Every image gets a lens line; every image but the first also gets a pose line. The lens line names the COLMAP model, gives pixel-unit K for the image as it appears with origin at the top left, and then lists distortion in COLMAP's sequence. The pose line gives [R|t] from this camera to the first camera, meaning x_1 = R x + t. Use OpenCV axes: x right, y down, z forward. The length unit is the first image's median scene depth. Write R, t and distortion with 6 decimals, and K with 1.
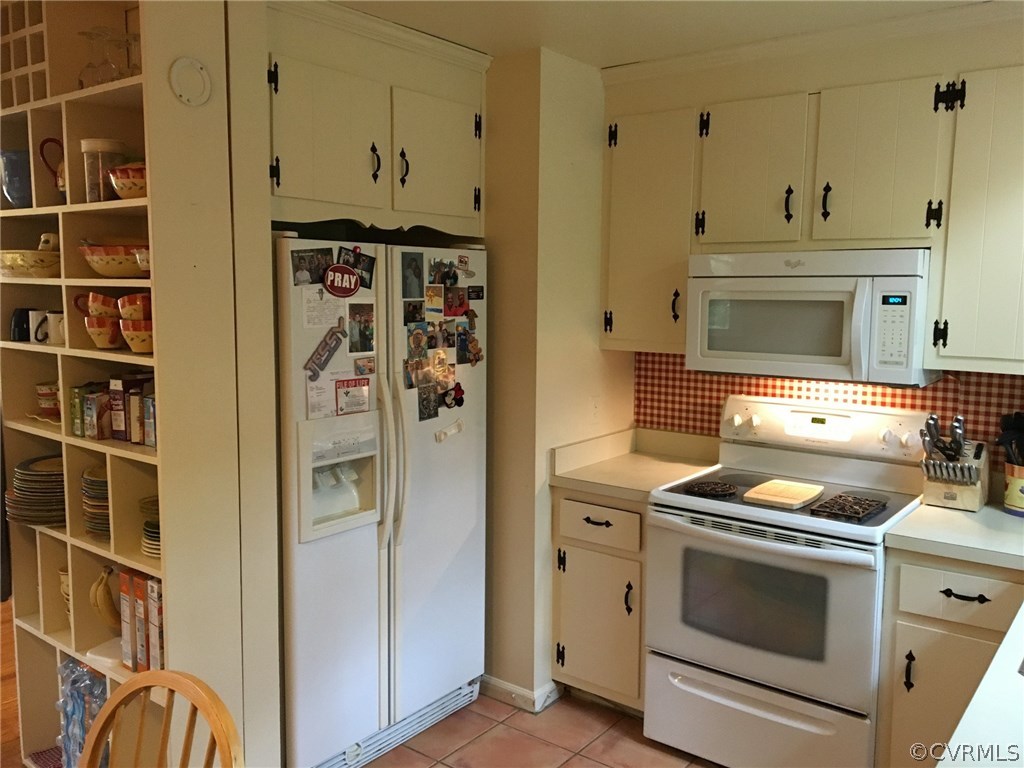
lens RADIAL K [[855.2, 0, 512.1], [0, 855.2, 381.1], [0, 0, 1]] dist [0.093249, -0.137954]
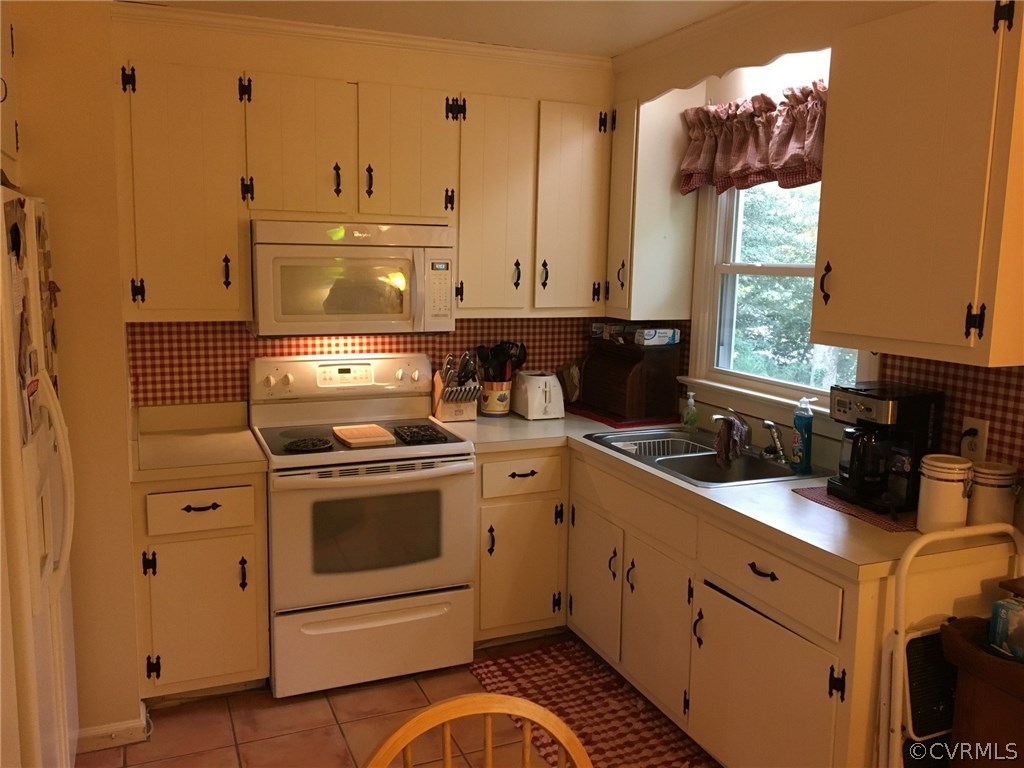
lens RADIAL K [[855.2, 0, 508.8], [0, 855.2, 381.4], [0, 0, 1]] dist [0.093249, -0.137954]
pose [[0.494610, -0.129629, 0.859393, -0.576063], [0.085767, 0.991268, 0.100159, -0.039705], [-0.864873, 0.024168, 0.501409, 0.262531]]
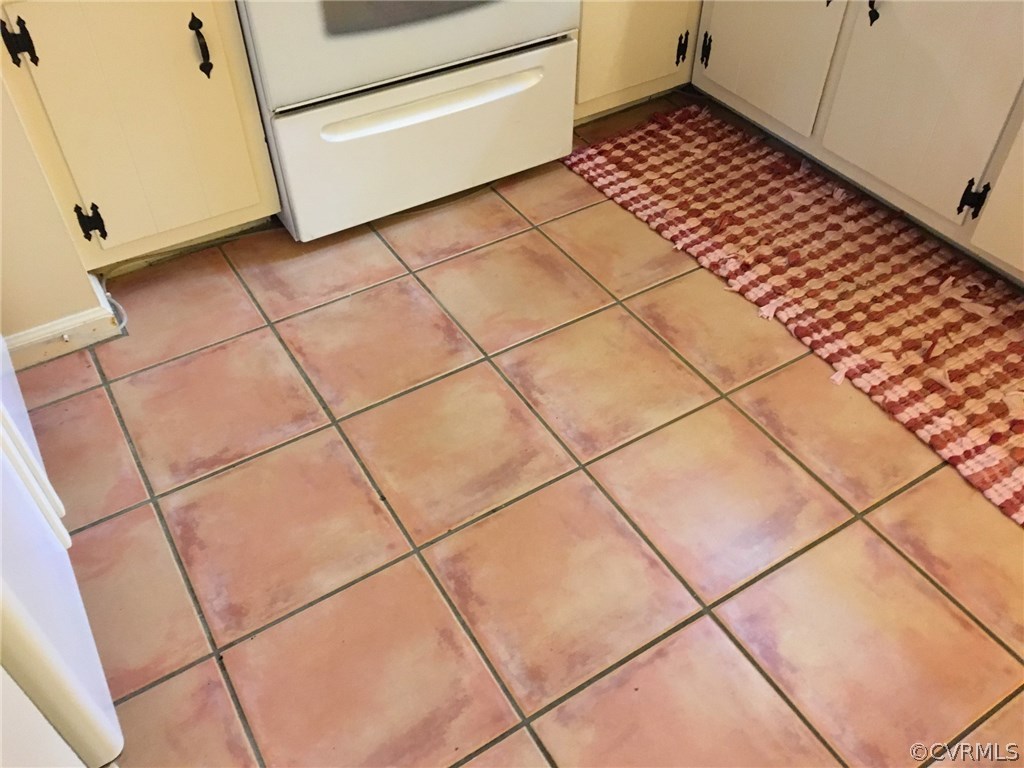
lens RADIAL K [[855.2, 0, 507.4], [0, 855.2, 384.1], [0, 0, 1]] dist [0.093249, -0.137954]
pose [[0.355235, -0.670782, 0.651045, -0.307362], [0.109814, 0.721594, 0.683552, 0.063797], [-0.928304, -0.171328, 0.329997, 0.666872]]
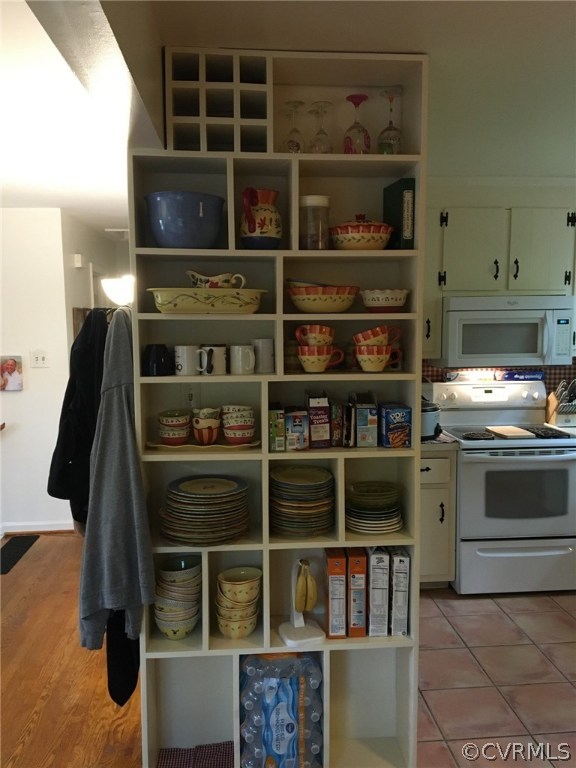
lens RADIAL K [[641.4, 0, 292.4], [0, 641.4, 383.7], [0, 0, 1]] dist [0.093249, -0.137954]
pose [[0.734987, -0.079805, 0.673368, -0.924861], [0.090689, 0.995698, 0.019019, -0.035645], [-0.671989, 0.047088, 0.739062, 0.316809]]
